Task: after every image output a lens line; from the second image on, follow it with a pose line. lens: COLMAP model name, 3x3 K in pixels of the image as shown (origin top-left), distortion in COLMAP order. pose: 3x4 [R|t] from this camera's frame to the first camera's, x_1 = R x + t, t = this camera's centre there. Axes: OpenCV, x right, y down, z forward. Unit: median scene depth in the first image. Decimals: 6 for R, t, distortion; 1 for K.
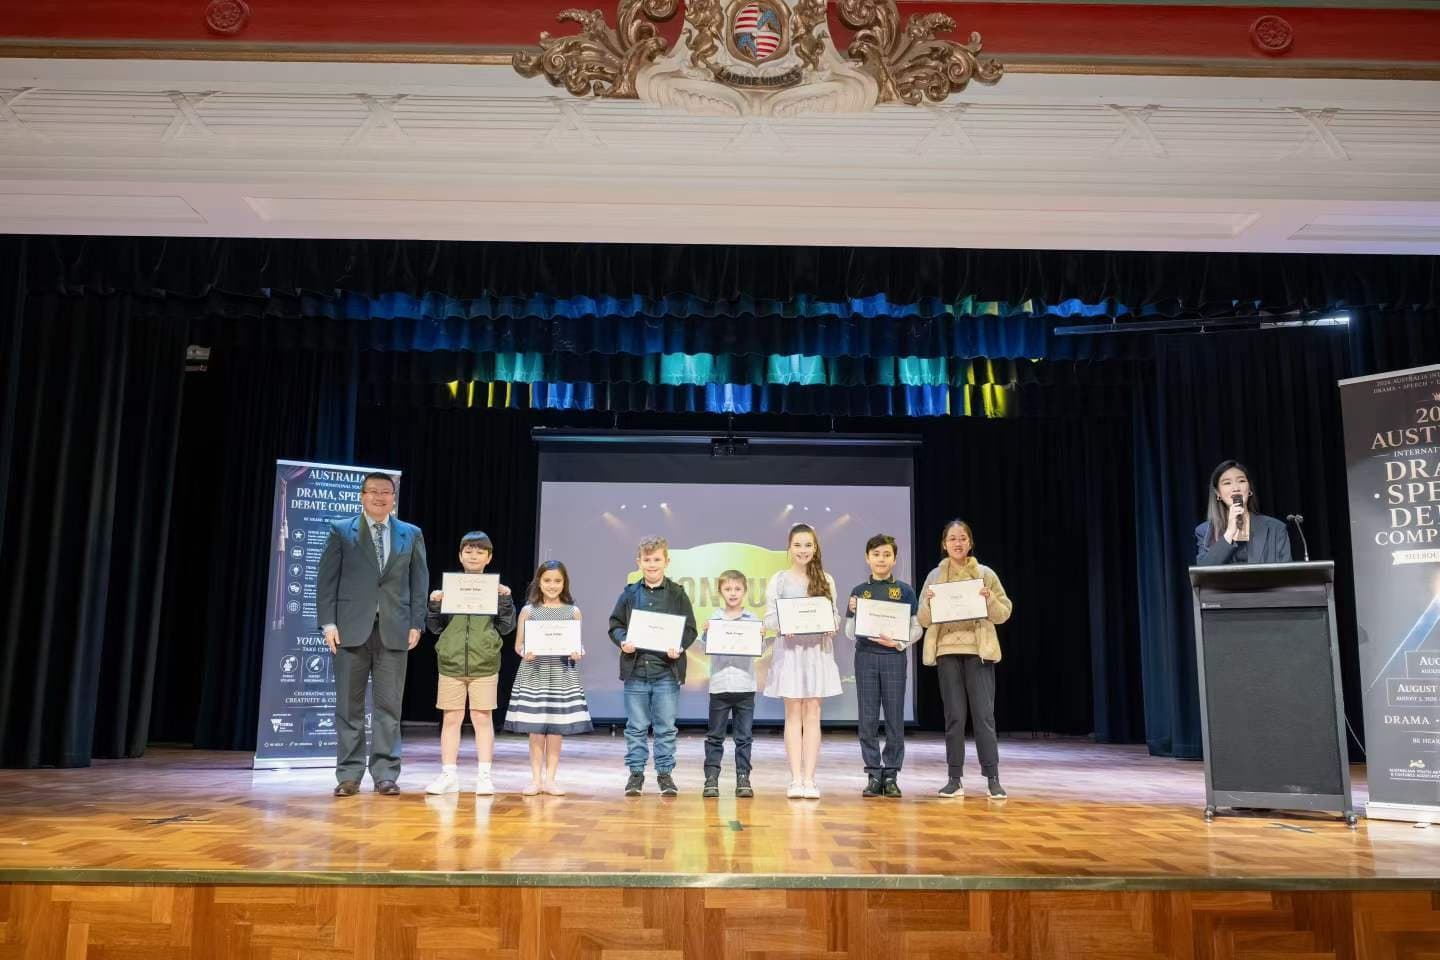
lens RADIAL K [[1109.0, 0, 720.0], [0, 1109.0, 480.0], [0, 0, 1]] dist [-0.000309, -0.007817]
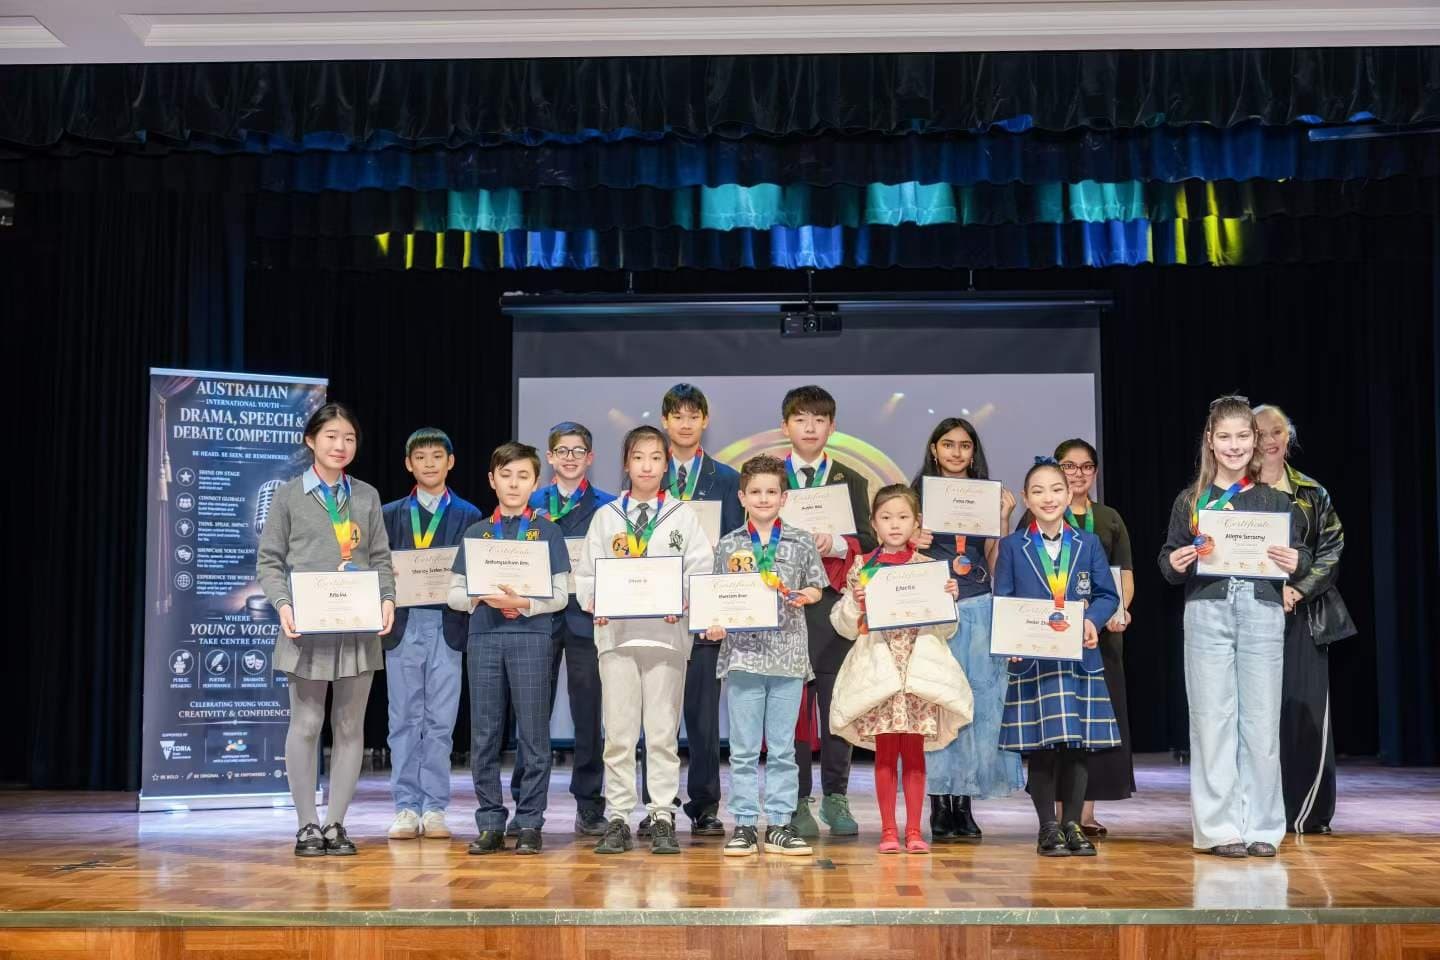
lens RADIAL K [[1830.6, 0, 725.8], [0, 1830.6, 473.2], [0, 0, 1]] dist [0.004586, -0.027840]
pose [[0.999044, -0.019303, -0.039225, -0.000026], [0.021790, 0.997712, 0.064002, -0.027811], [0.037900, -0.064795, 0.997179, -0.186434]]
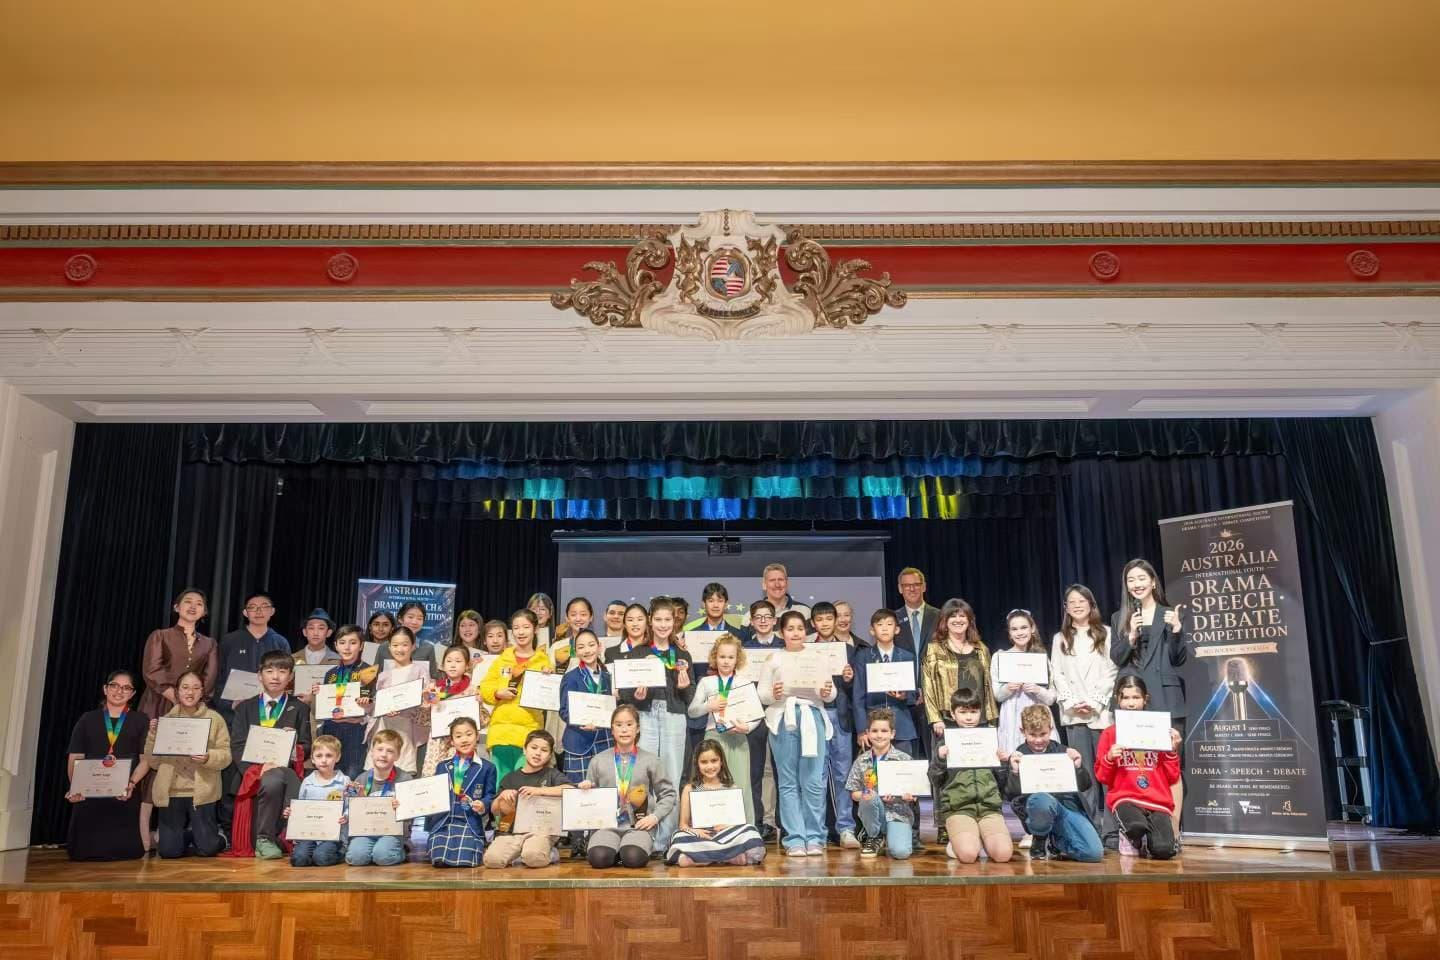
lens RADIAL K [[1054.3, 0, 715.1], [0, 1054.3, 500.0], [0, 0, 1]] dist [-0.004088, -0.000908]
pose [[0.999814, -0.018372, -0.005871, 0.020933], [0.018030, 0.998386, -0.053859, -0.055328], [0.006851, 0.053743, 0.998531, -0.301235]]
